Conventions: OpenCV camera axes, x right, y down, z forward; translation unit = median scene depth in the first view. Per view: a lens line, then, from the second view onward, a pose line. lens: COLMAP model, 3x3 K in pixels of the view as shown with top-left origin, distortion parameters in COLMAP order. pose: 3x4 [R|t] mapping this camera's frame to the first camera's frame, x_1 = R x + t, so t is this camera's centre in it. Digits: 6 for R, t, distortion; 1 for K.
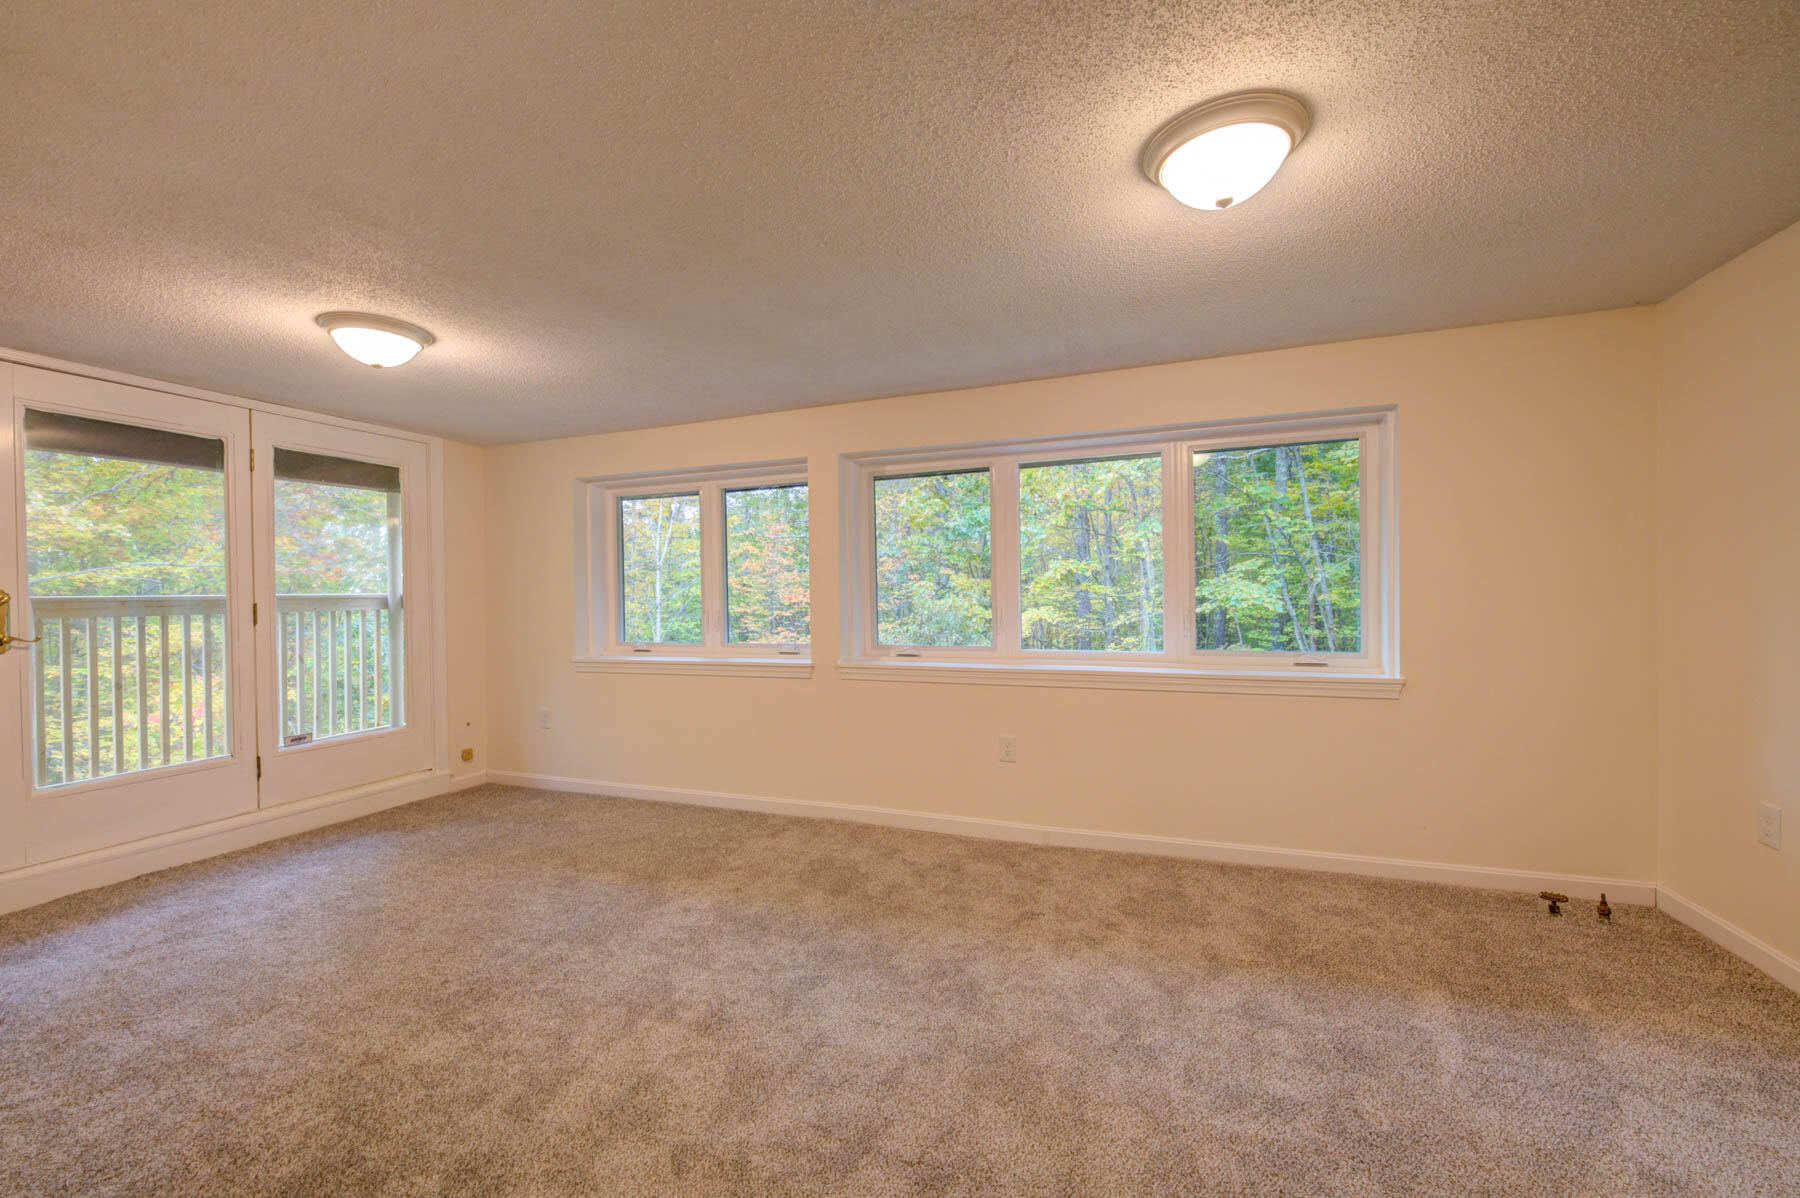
lens RADIAL K [[711.2, 0, 905.9], [0, 711.2, 589.7], [0, 0, 1]] dist [-0.002322, -0.000567]
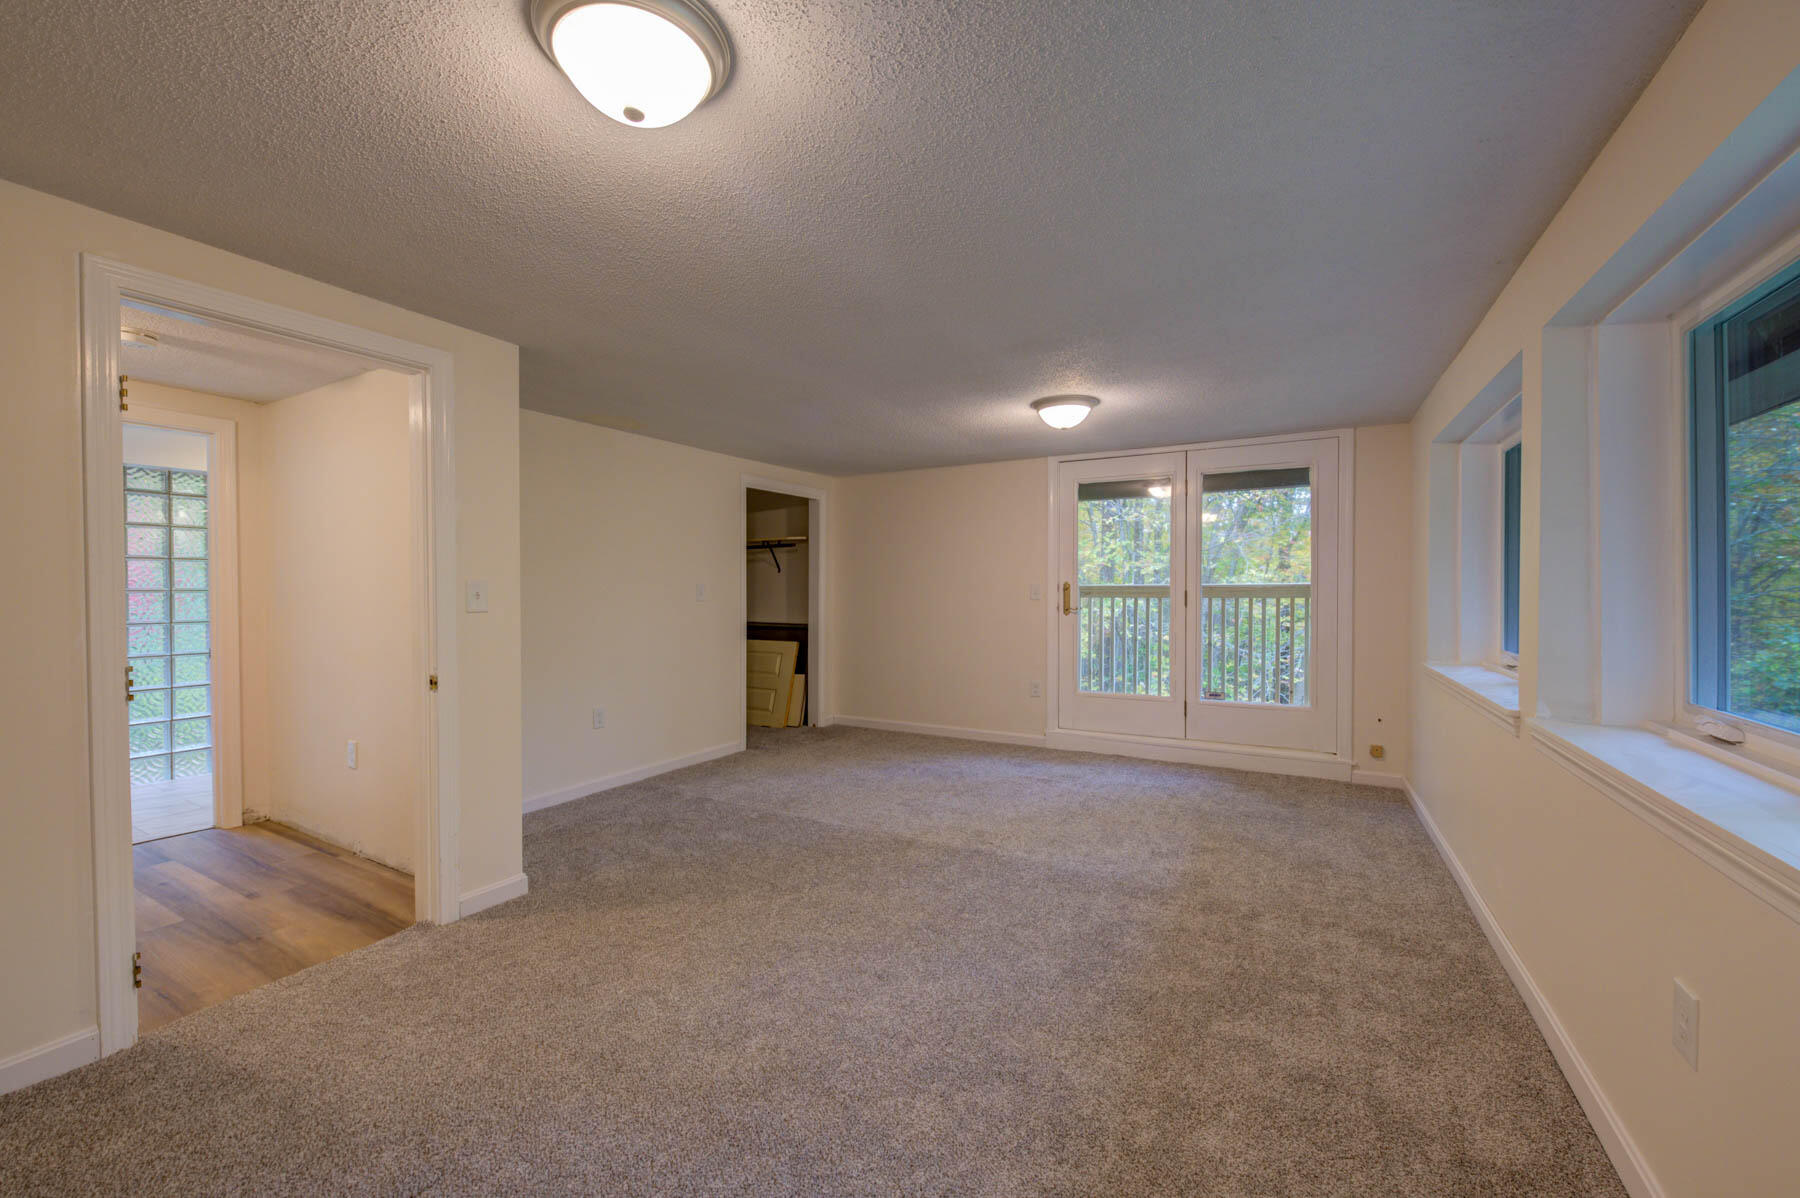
lens RADIAL K [[711.2, 0, 904.1], [0, 711.2, 601.1], [0, 0, 1]] dist [-0.002322, -0.000567]
pose [[-0.126090, 0.028881, -0.991598, 0.633109], [0.004146, 0.999583, 0.028586, -0.001579], [0.992010, -0.000507, -0.126157, 0.757039]]
